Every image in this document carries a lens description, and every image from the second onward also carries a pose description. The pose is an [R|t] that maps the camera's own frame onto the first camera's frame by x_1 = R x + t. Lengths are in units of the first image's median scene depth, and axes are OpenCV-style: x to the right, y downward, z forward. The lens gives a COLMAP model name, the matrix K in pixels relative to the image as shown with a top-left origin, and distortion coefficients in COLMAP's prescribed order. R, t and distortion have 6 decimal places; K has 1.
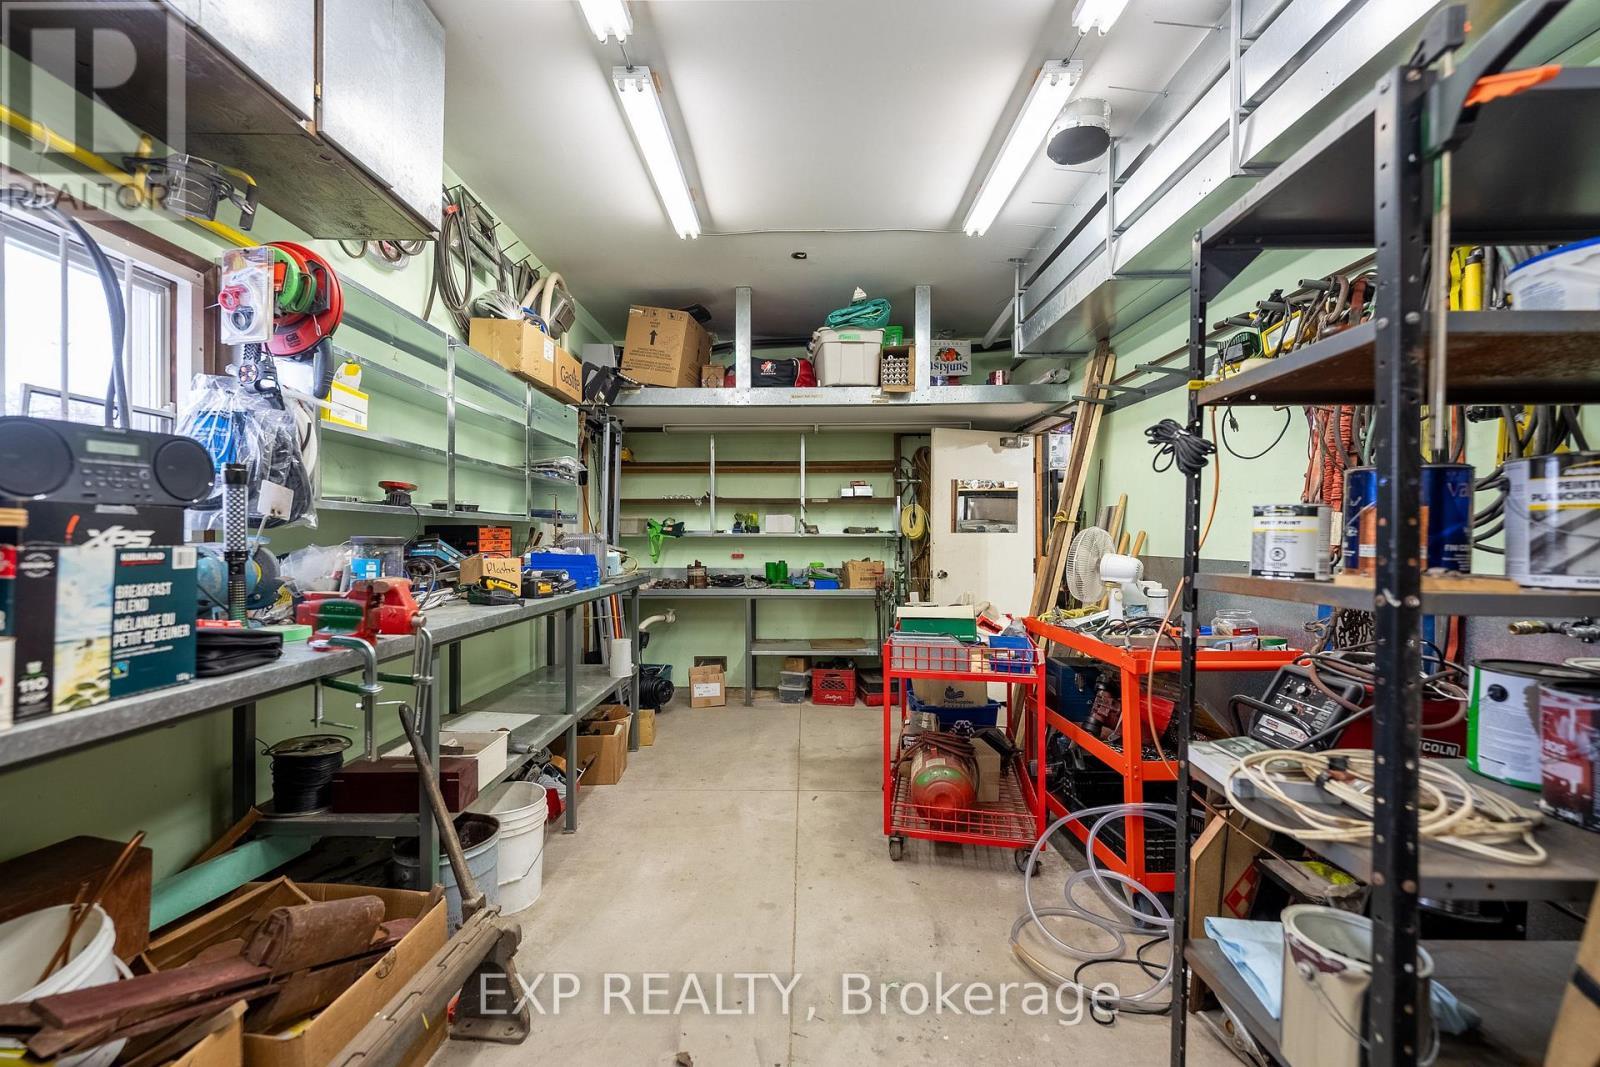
lens RADIAL K [[650.0, 0, 795.6], [0, 650.0, 537.8], [0, 0, 1]] dist [-0.003831, -0.000741]
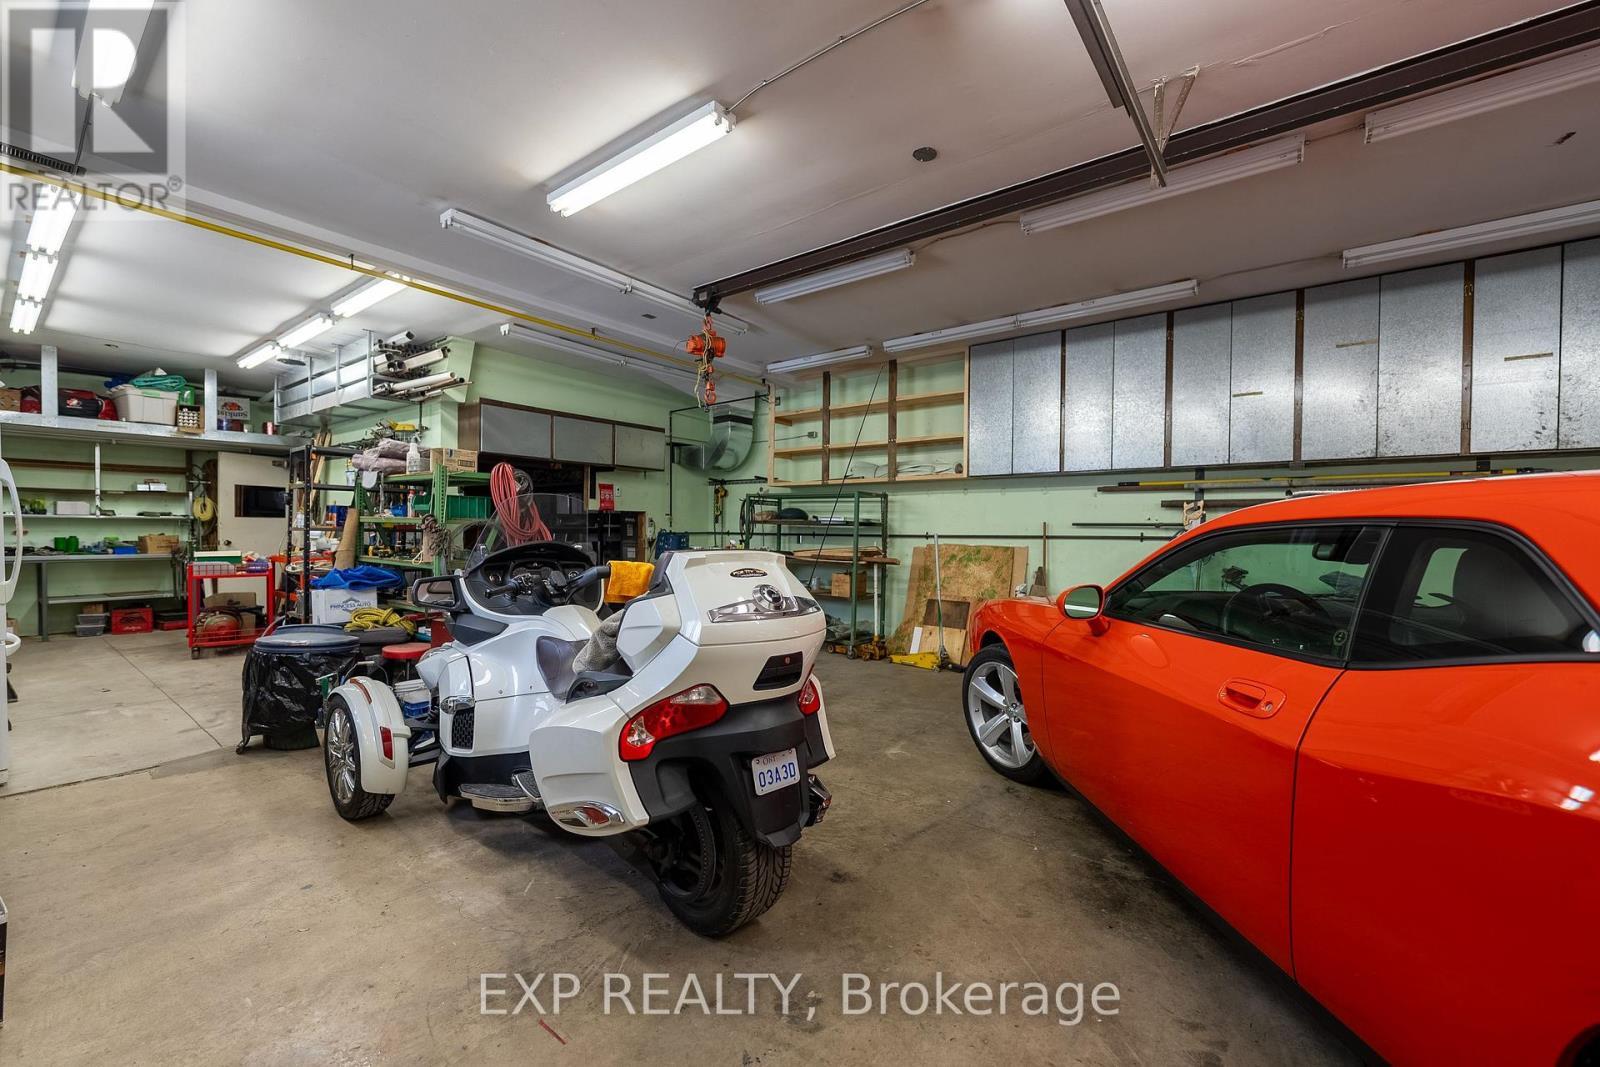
lens RADIAL K [[650.0, 0, 794.9], [0, 650.0, 538.5], [0, 0, 1]] dist [-0.003831, -0.000741]
pose [[0.605662, -0.007664, 0.795685, -0.194840], [-0.006558, 0.999872, 0.014623, 0.012414], [-0.795695, -0.014075, 0.605534, -1.060772]]
